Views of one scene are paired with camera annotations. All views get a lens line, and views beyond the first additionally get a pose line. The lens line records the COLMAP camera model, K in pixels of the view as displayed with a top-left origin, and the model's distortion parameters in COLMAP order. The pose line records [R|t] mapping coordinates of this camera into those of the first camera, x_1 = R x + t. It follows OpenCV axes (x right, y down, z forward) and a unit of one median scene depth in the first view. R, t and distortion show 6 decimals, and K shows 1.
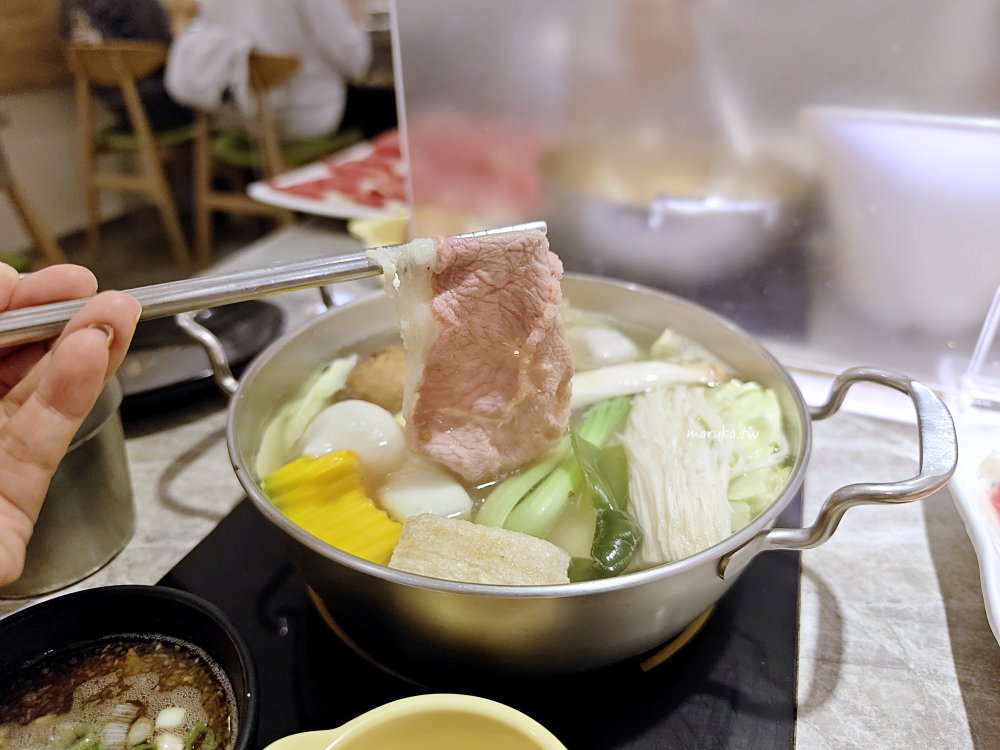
lens RADIAL K [[712.2, 0, 457.8], [0, 712.2, 354.0], [0, 0, 1]] dist [-0.045365, 0.009238]
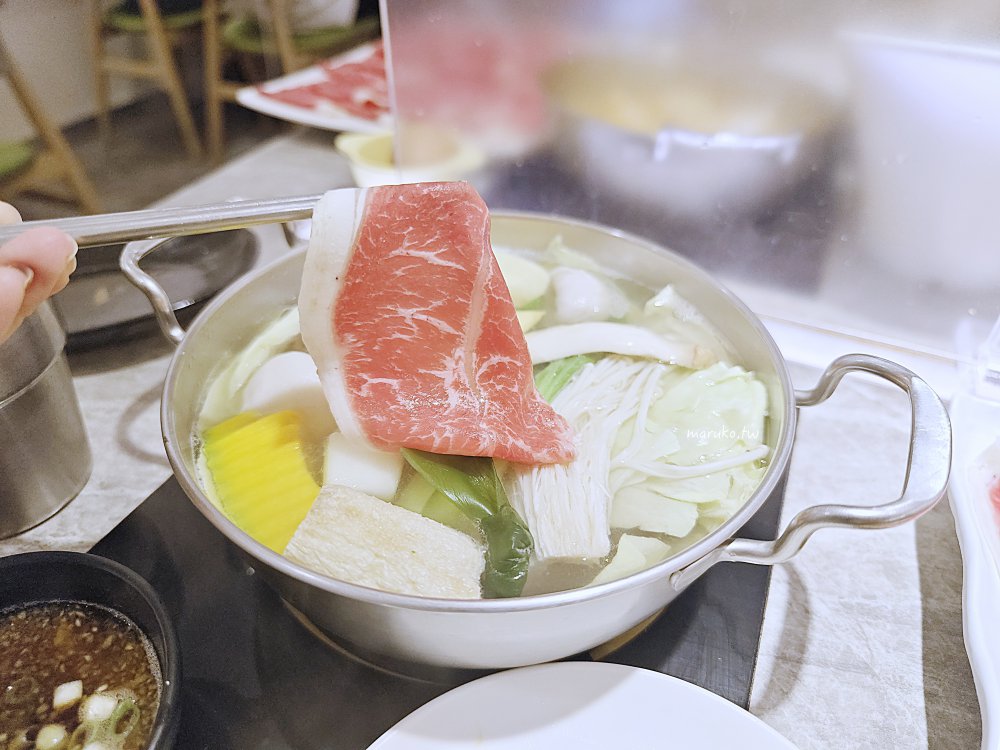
lens RADIAL K [[712.2, 0, 457.8], [0, 712.2, 354.0], [0, 0, 1]] dist [-0.045365, 0.009238]
pose [[0.998933, 0.036943, -0.027707, 0.085060], [-0.032565, 0.988962, 0.144547, -0.088428], [0.032741, -0.143491, 0.989110, 0.095275]]
